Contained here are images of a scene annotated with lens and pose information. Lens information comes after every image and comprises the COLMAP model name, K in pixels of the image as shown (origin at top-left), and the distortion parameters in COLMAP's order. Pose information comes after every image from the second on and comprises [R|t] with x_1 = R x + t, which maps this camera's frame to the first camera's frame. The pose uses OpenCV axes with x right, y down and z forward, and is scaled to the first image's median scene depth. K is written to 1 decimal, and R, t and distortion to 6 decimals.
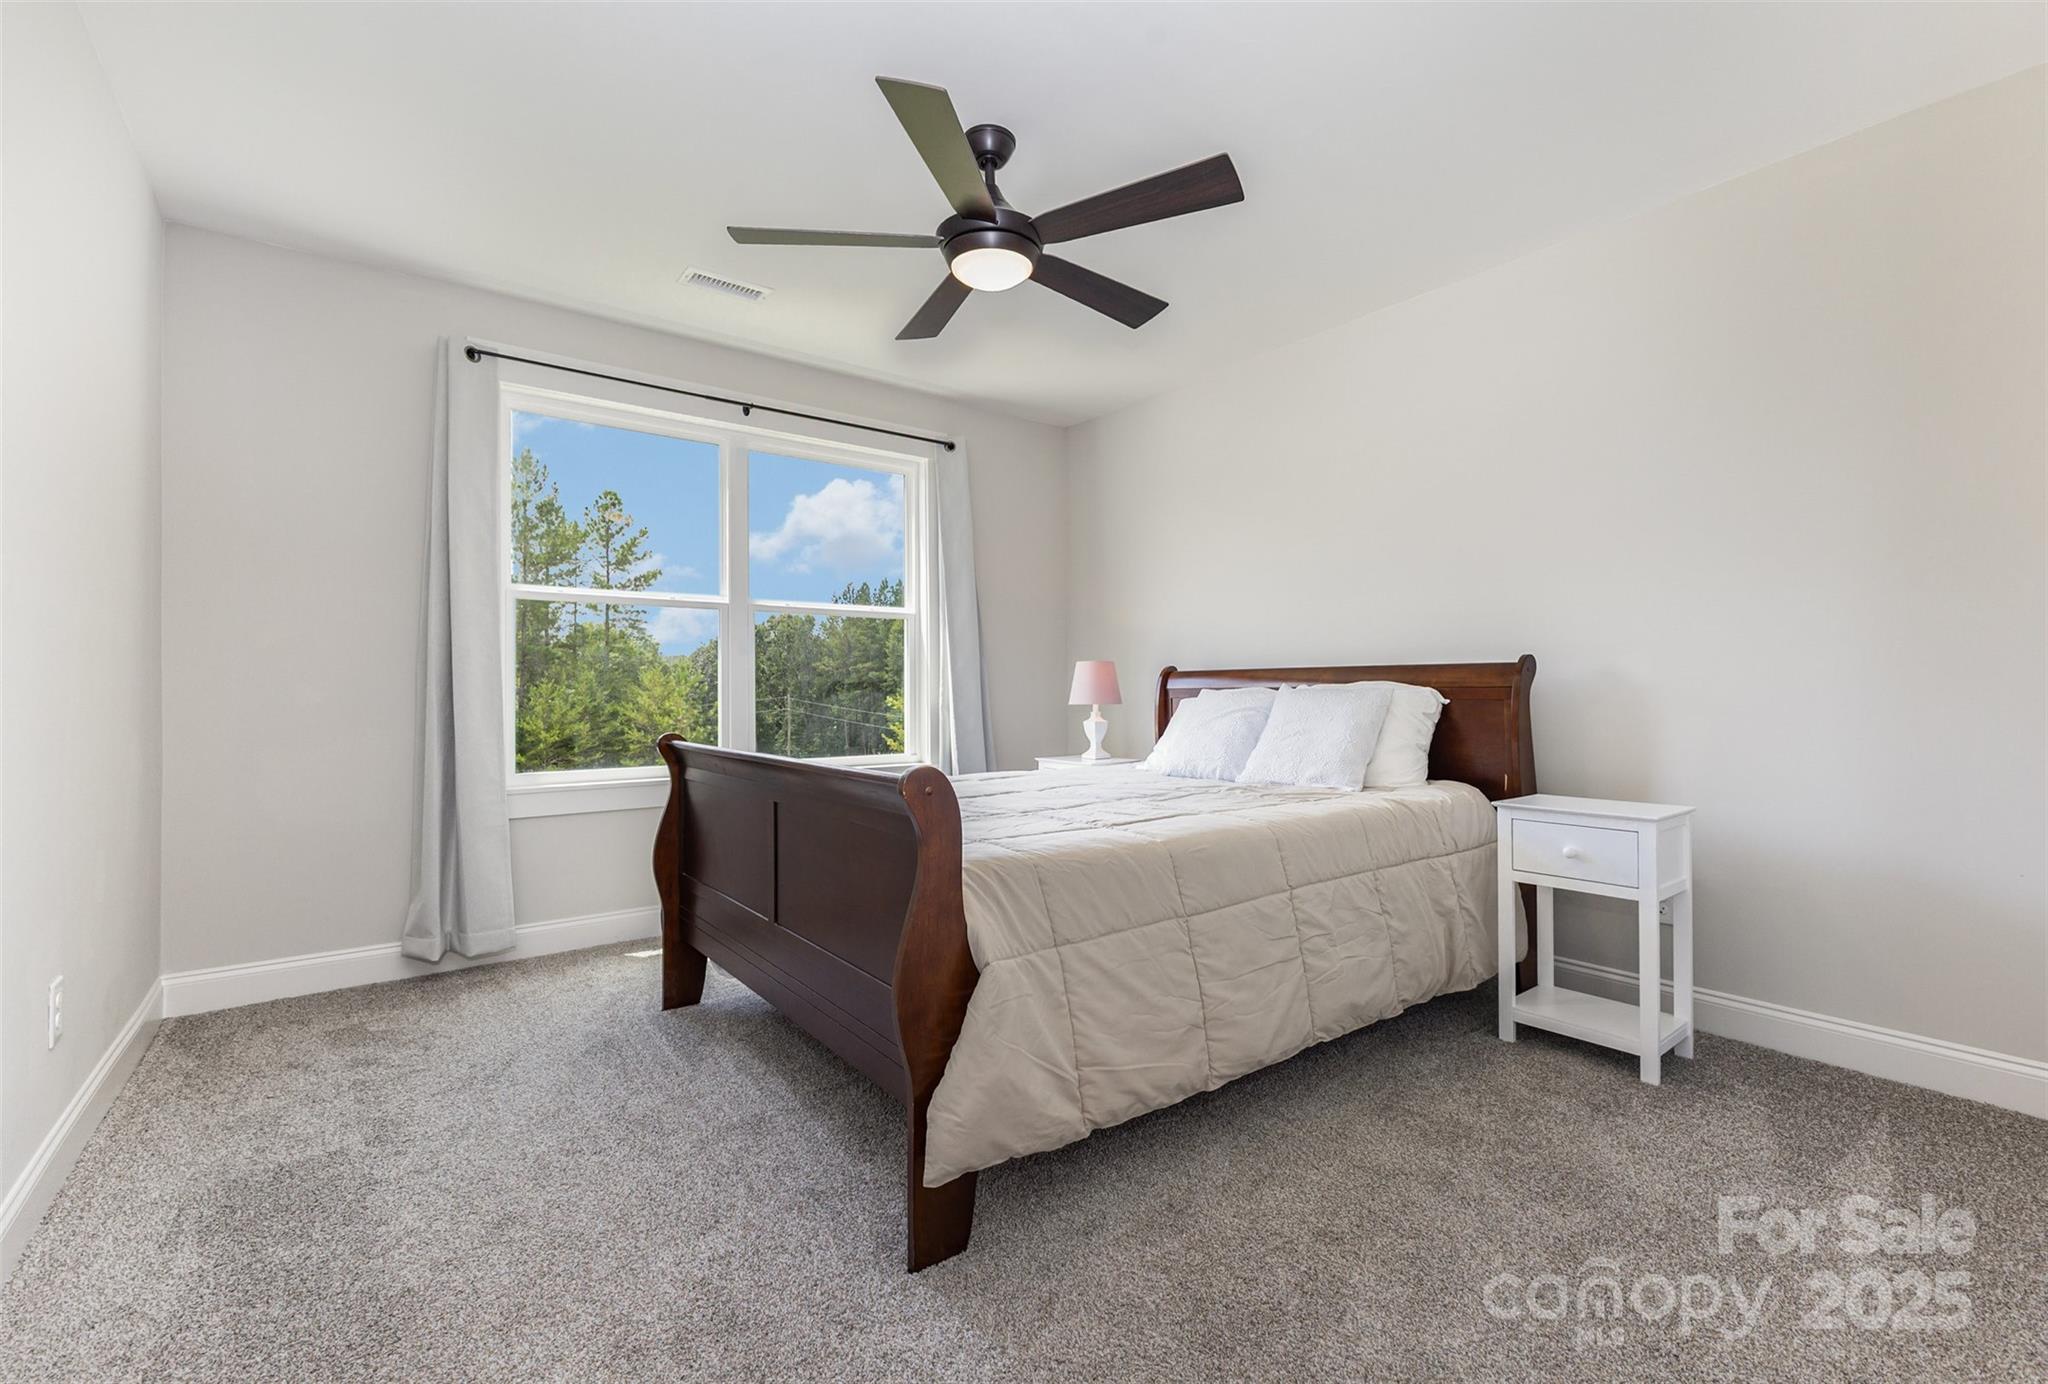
lens RADIAL K [[887.3, 0, 1027.9], [0, 887.3, 693.1], [0, 0, 1]] dist [0.000853, 0.000011]
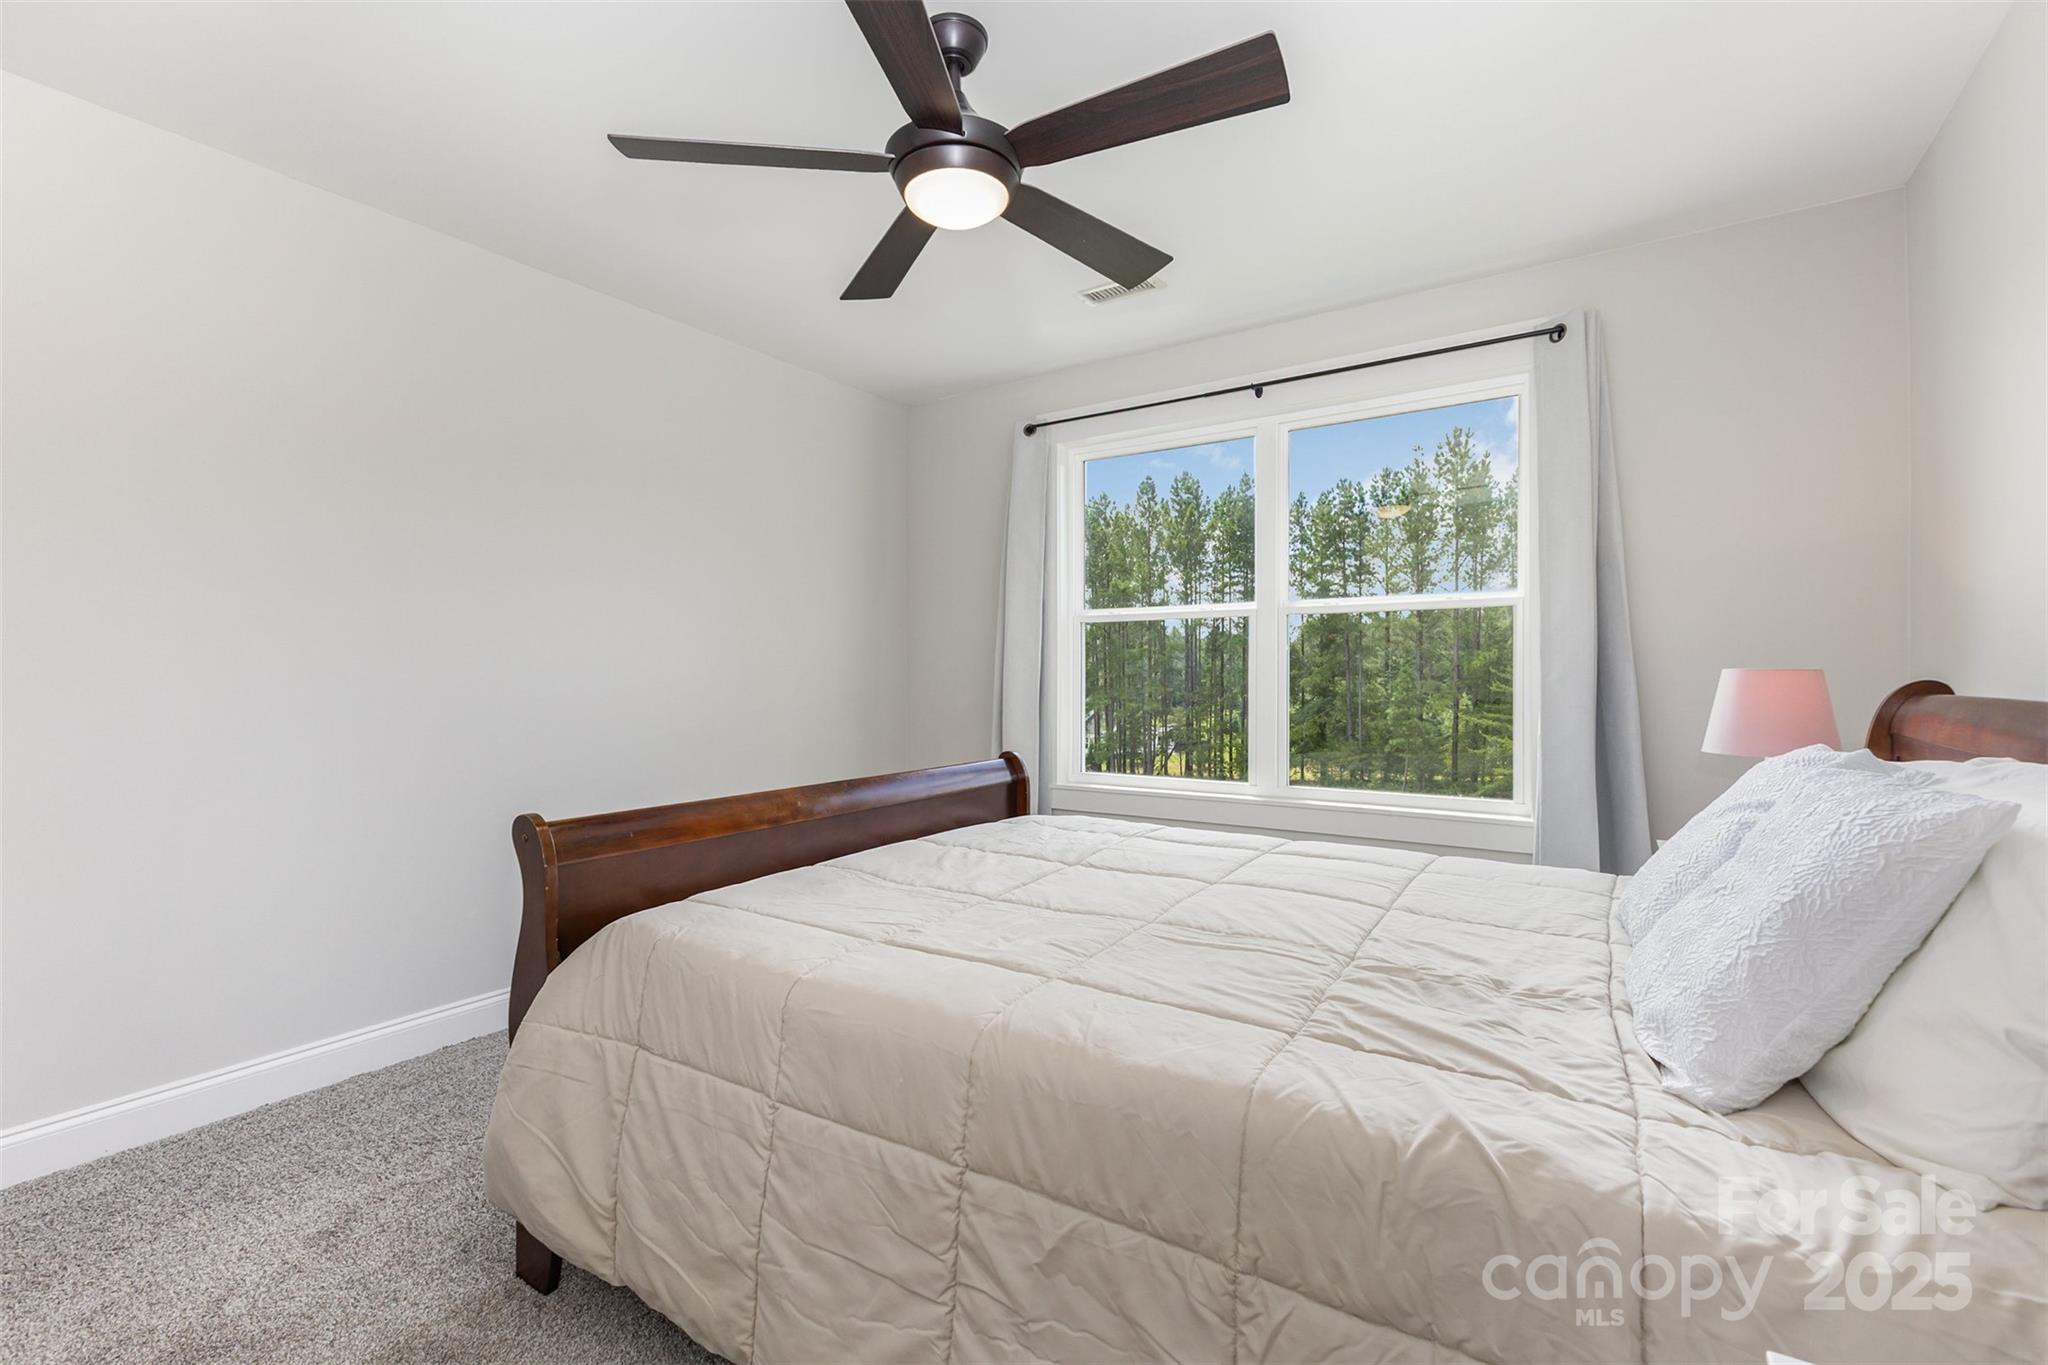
lens RADIAL K [[885.1, 0, 1031.0], [0, 885.1, 676.2], [0, 0, 1]] dist [0.006122, 0.000187]
pose [[0.343181, 0.000252, -0.939269, 0.725244], [-0.001966, 0.999998, -0.000450, -0.053619], [0.939267, 0.002001, 0.343181, 0.797019]]
